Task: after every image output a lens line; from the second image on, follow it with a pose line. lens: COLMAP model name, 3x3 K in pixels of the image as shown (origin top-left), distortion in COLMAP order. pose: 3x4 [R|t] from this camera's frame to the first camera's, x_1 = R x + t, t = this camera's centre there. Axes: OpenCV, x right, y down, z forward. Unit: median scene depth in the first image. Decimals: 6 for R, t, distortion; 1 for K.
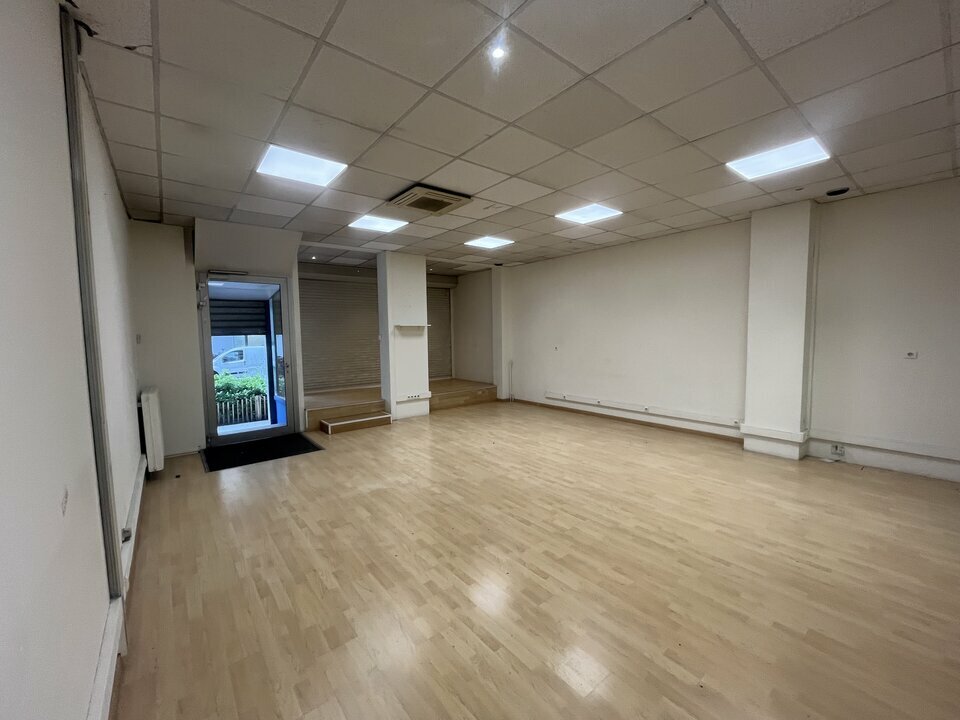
lens RADIAL K [[388.9, 0, 475.4], [0, 388.9, 359.0], [0, 0, 1]] dist [-0.006899, 0.000190]
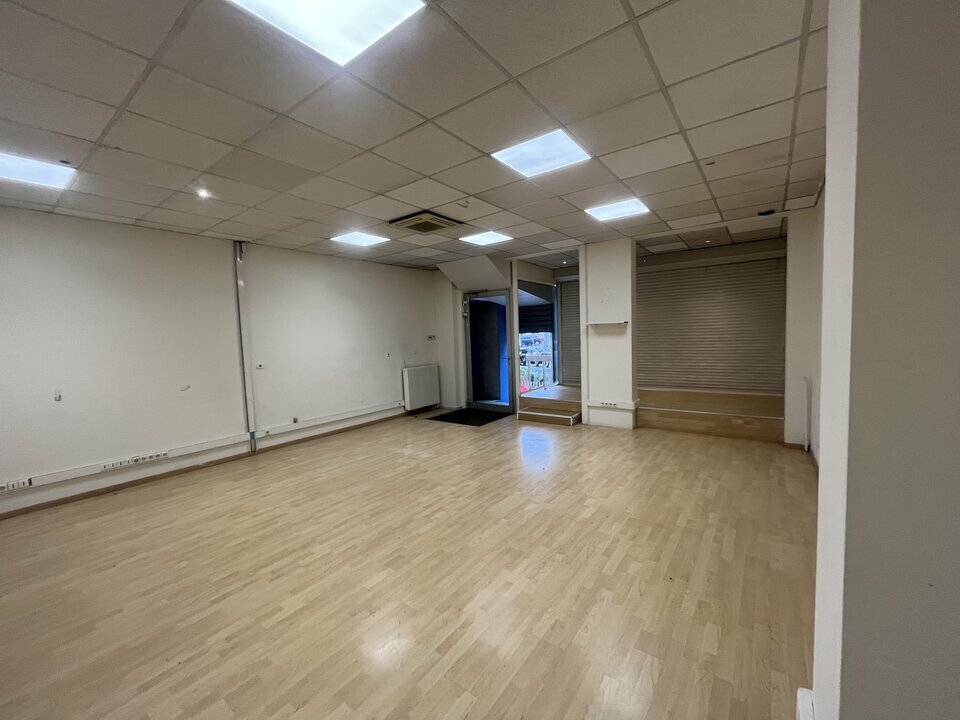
lens RADIAL K [[388.9, 0, 479.1], [0, 388.9, 358.2], [0, 0, 1]] dist [-0.006899, 0.000190]
pose [[0.260773, 0.067481, -0.963039, 1.068971], [-0.036748, 0.997525, 0.059947, -0.085361], [0.964700, 0.019758, 0.262607, 0.868077]]
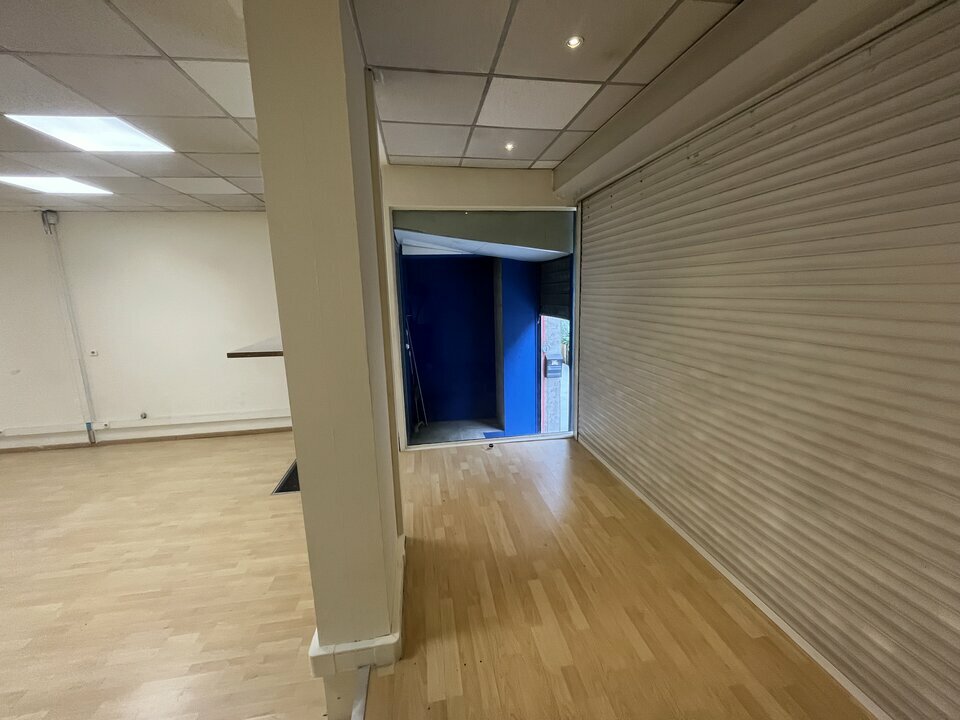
lens RADIAL K [[388.9, 0, 482.6], [0, 388.9, 361.6], [0, 0, 1]] dist [-0.006899, 0.000190]
pose [[-0.487546, 0.189436, -0.852299, -0.015587], [-0.027638, 0.972340, 0.231927, -0.238675], [0.872660, 0.136631, -0.468825, 2.146378]]
